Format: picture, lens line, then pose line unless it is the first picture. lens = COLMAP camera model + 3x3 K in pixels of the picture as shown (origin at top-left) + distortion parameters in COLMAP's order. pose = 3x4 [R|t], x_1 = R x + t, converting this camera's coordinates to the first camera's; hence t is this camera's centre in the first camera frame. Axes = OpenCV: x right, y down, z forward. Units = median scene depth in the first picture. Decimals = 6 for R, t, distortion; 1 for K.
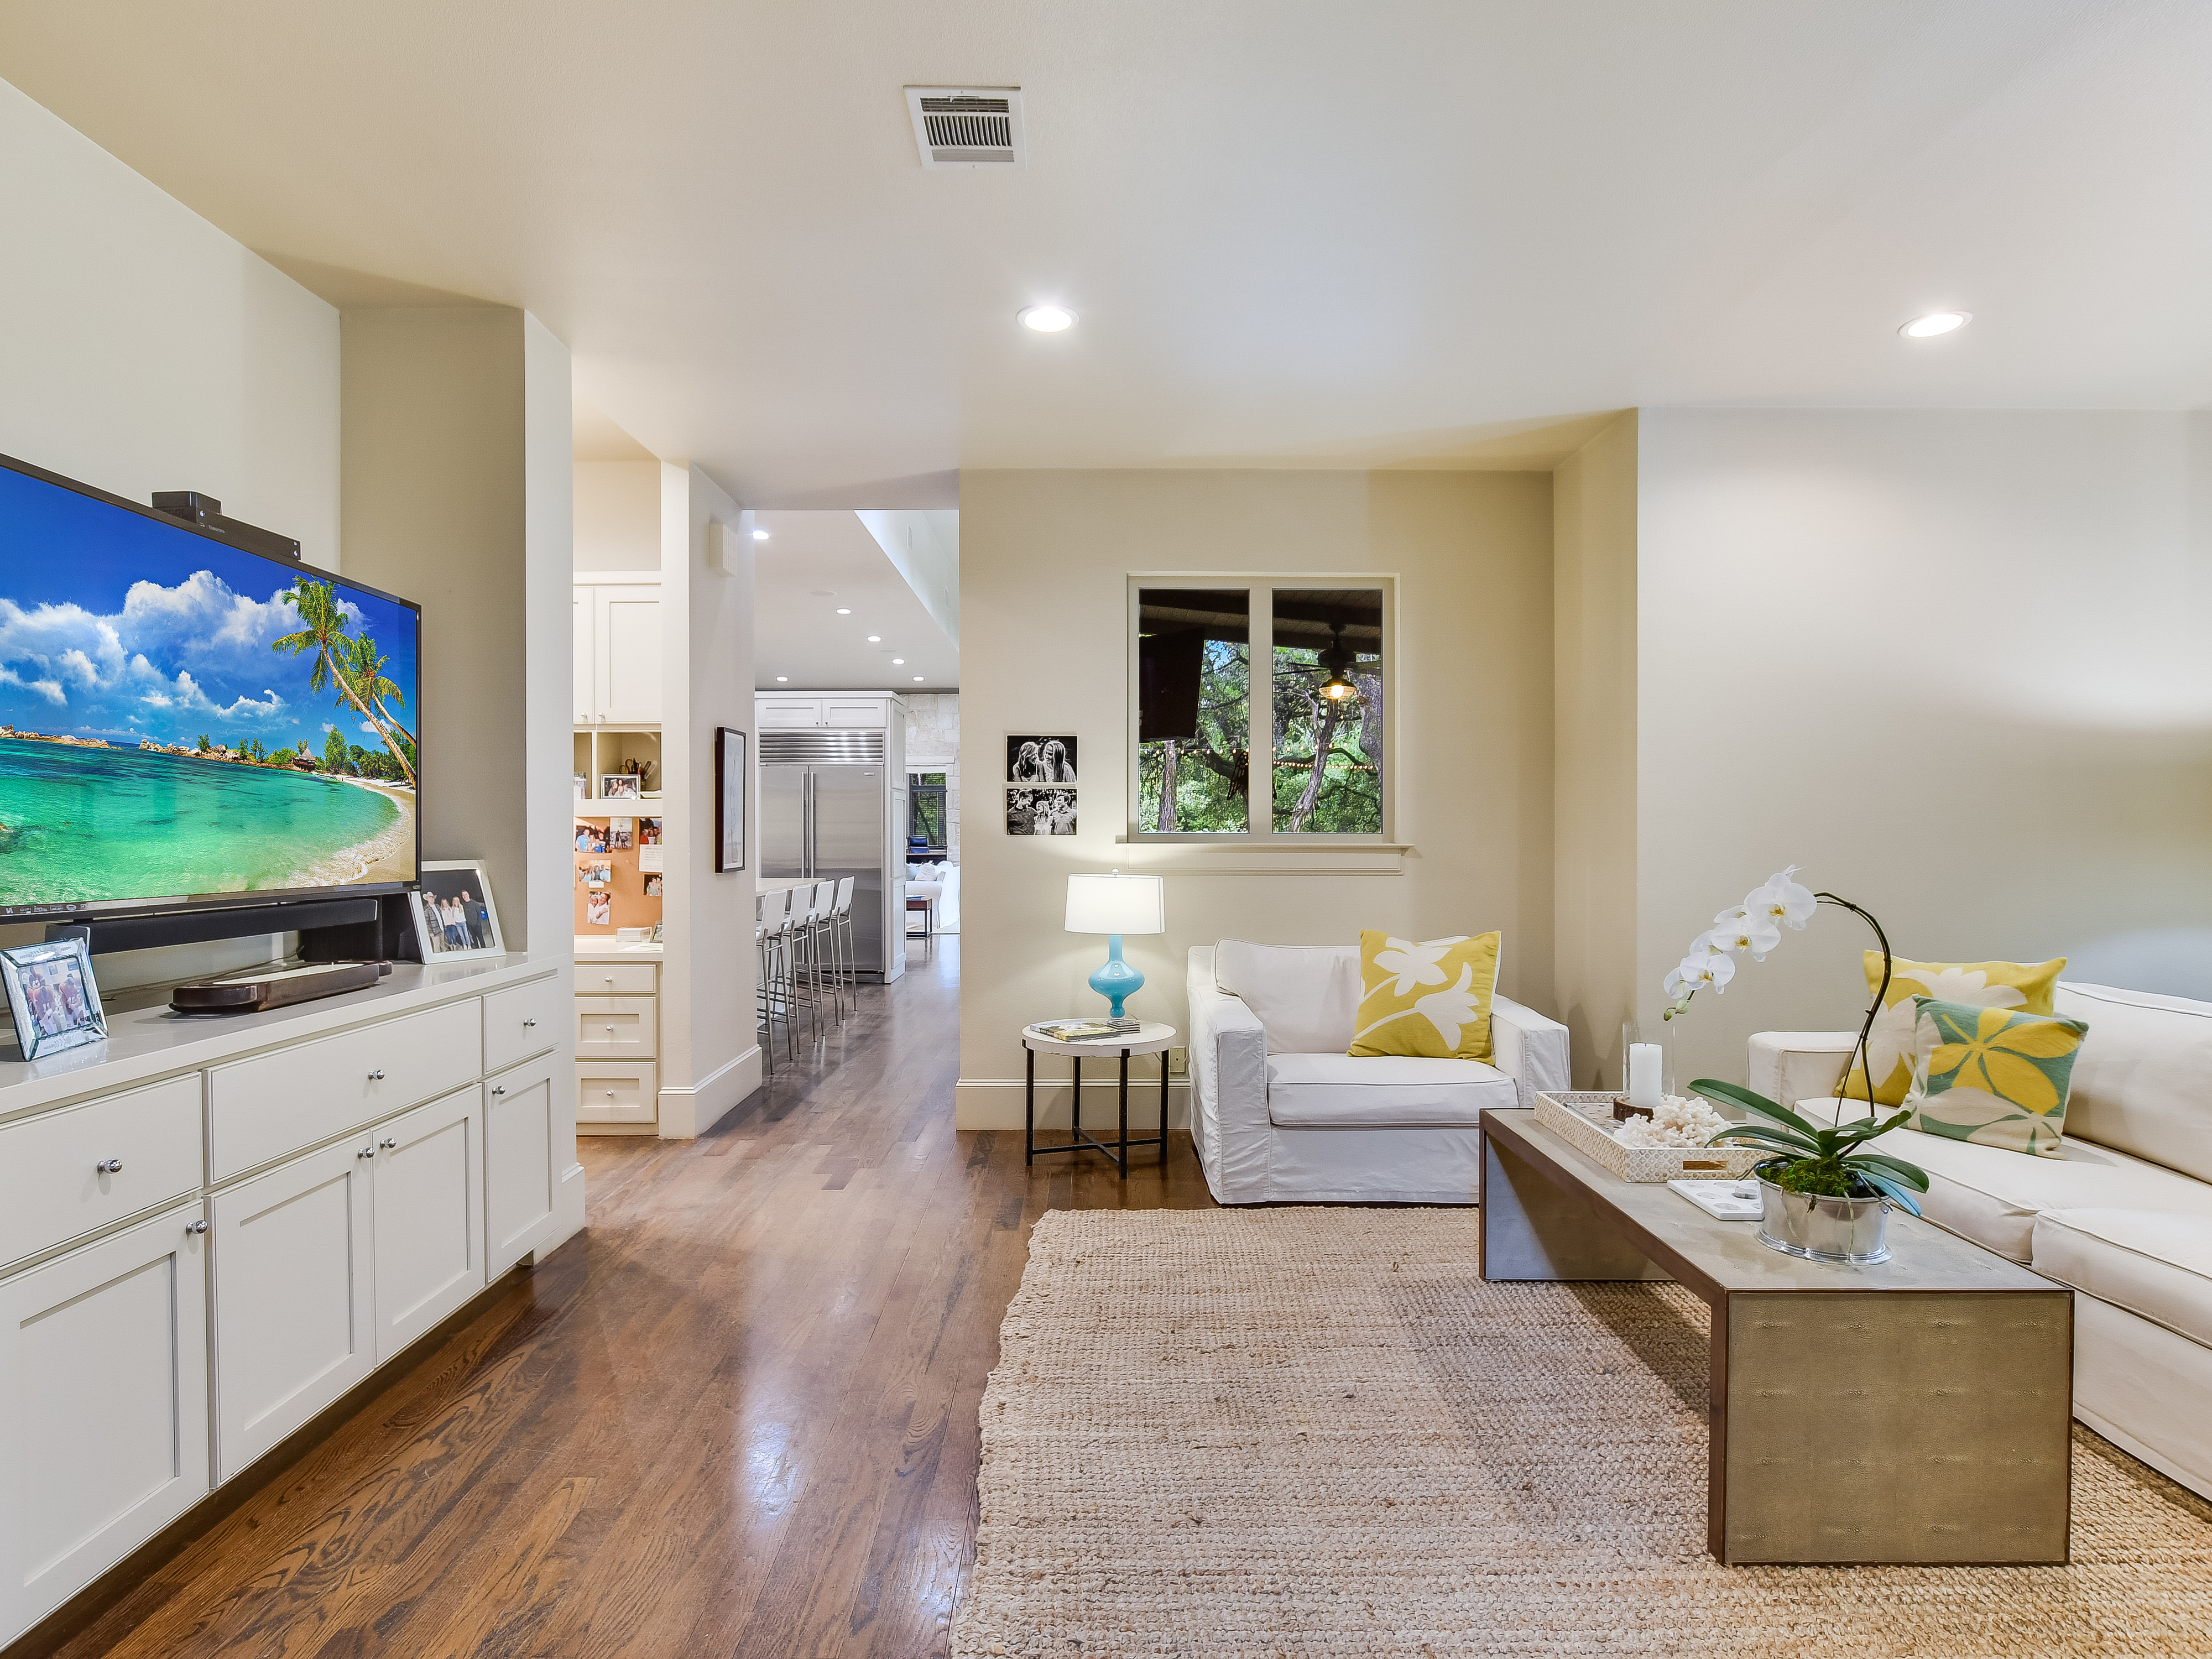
lens RADIAL K [[1196.6, 0, 1106.0], [0, 1196.6, 829.5], [0, 0, 1]] dist [-0.014892, 0.001464]
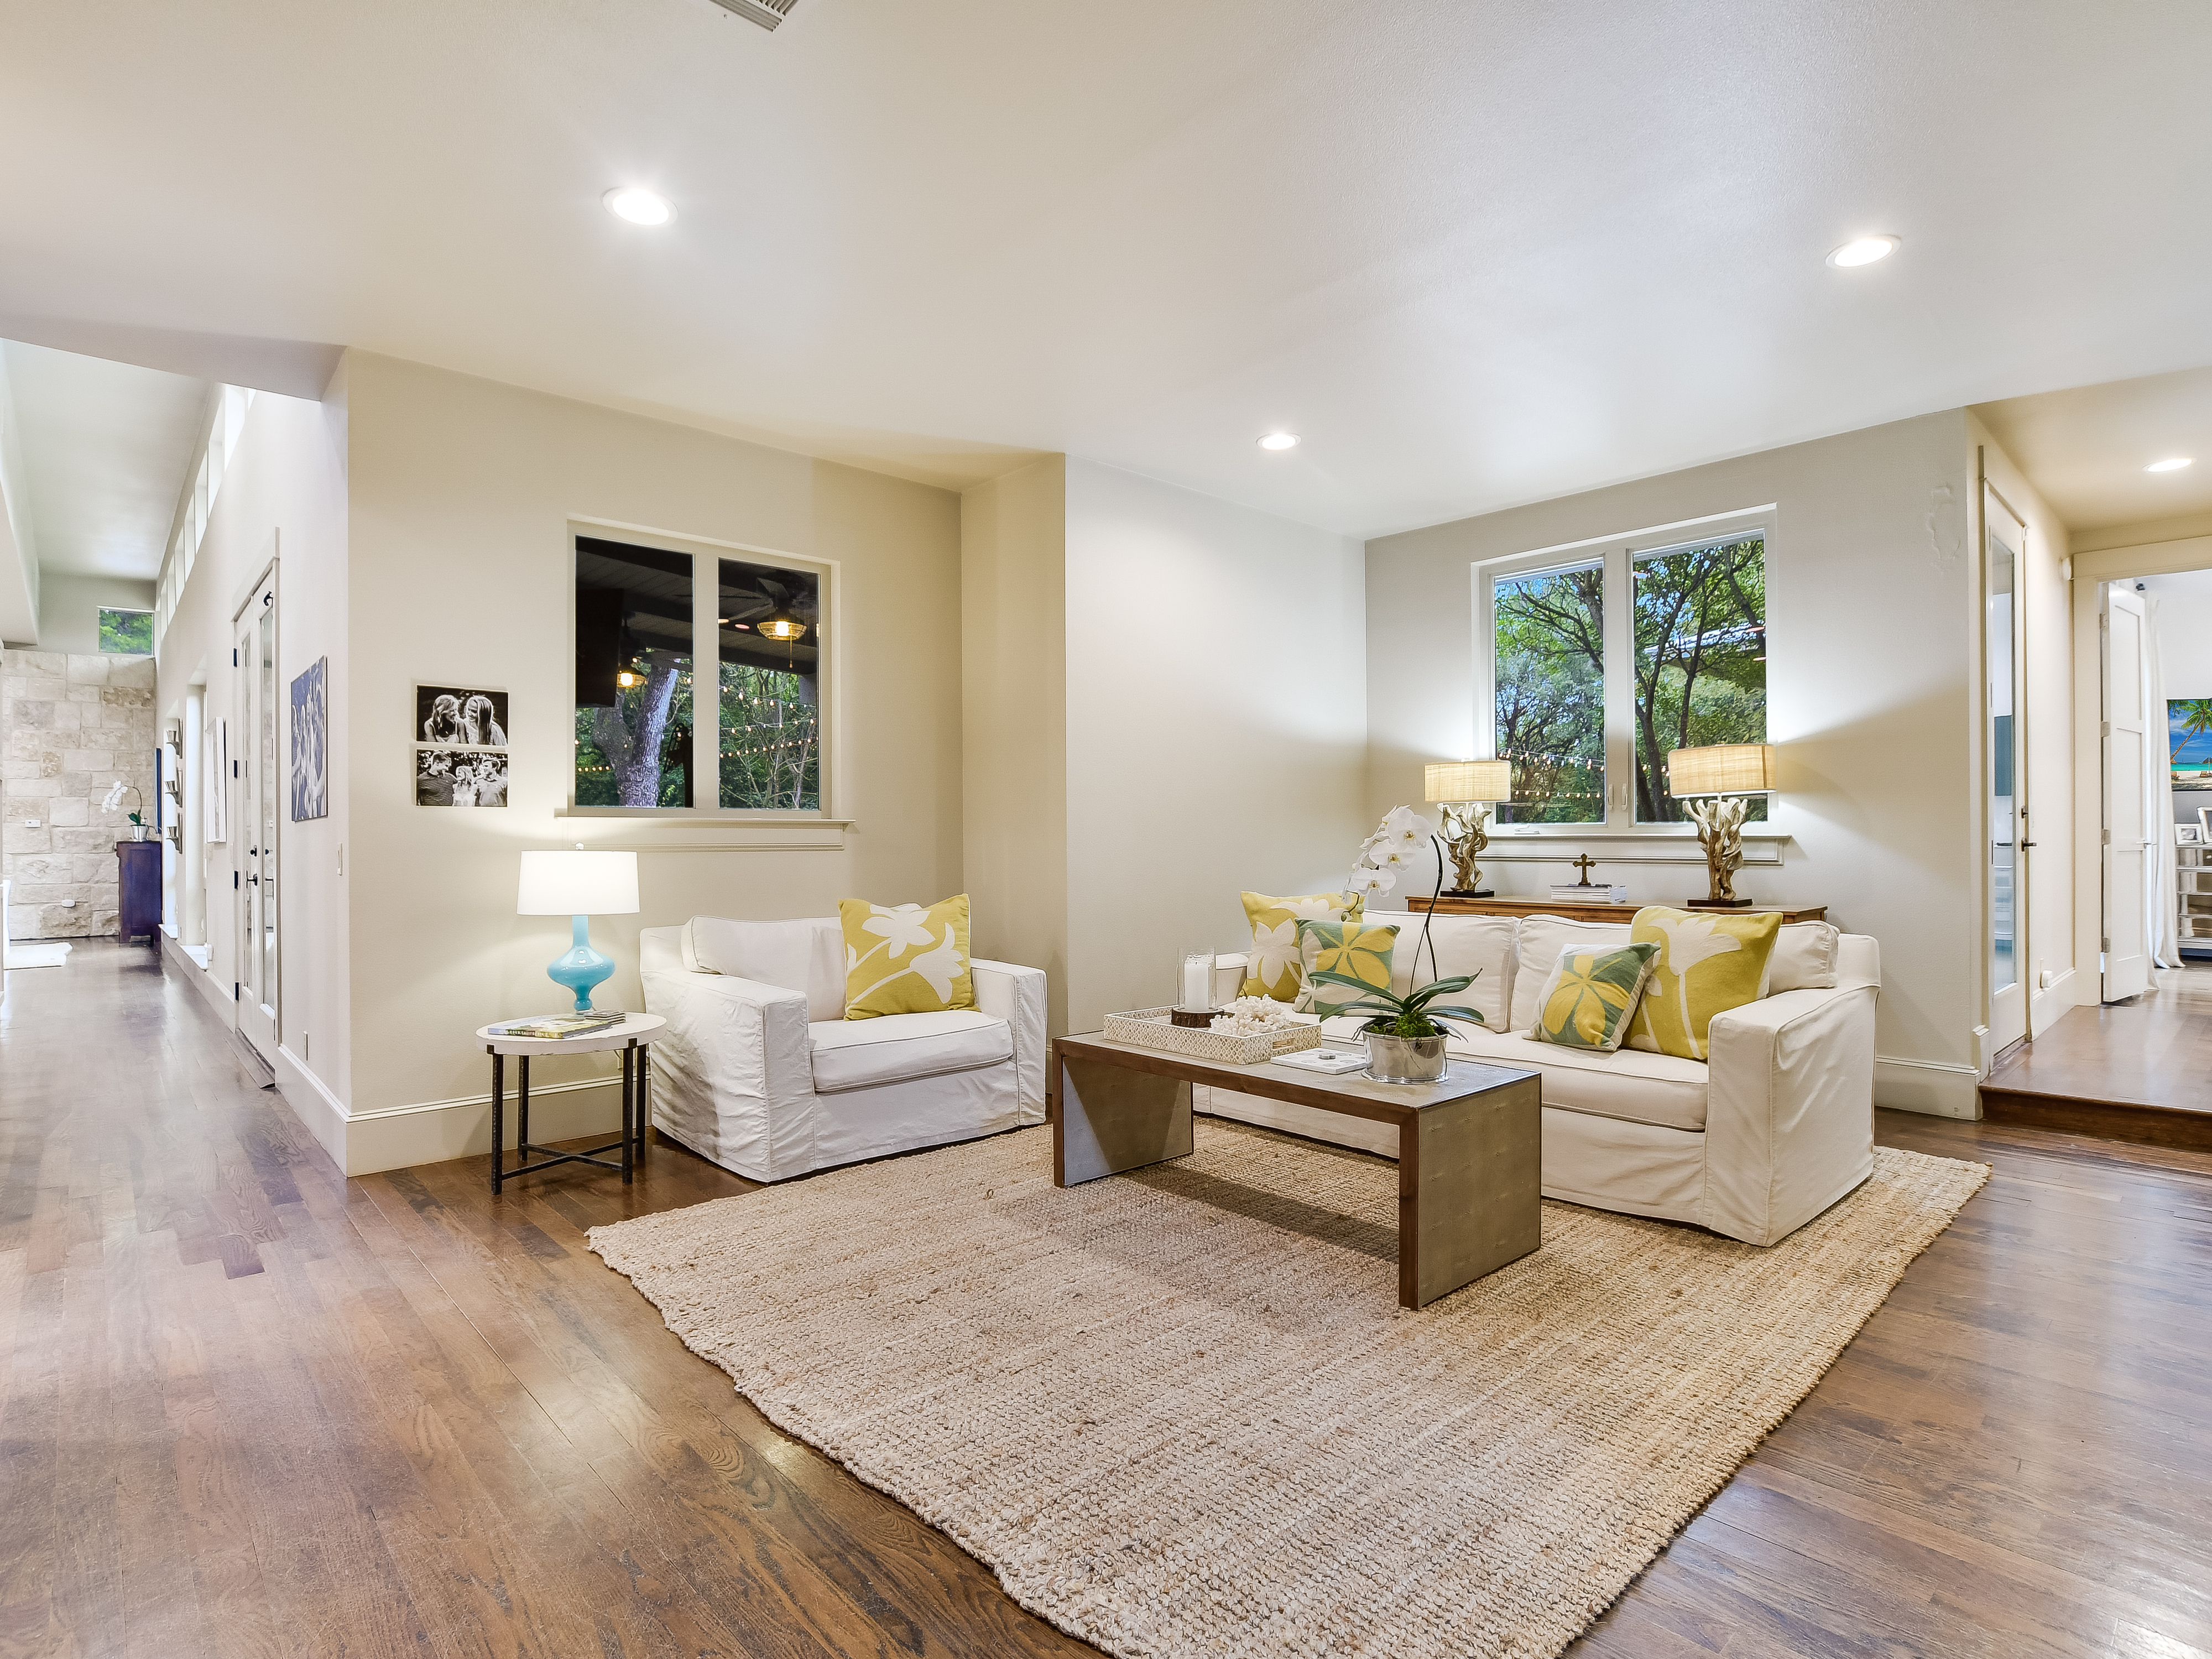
lens RADIAL K [[1136.9, 0, 1106.0], [0, 1136.9, 829.5], [0, 0, 1]] dist [-0.042015, 0.017144]
pose [[0.738652, 0.000536, 0.674087, -0.275127], [0.006456, 0.999948, -0.007869, 0.032564], [-0.674056, 0.010164, 0.738610, 0.122373]]
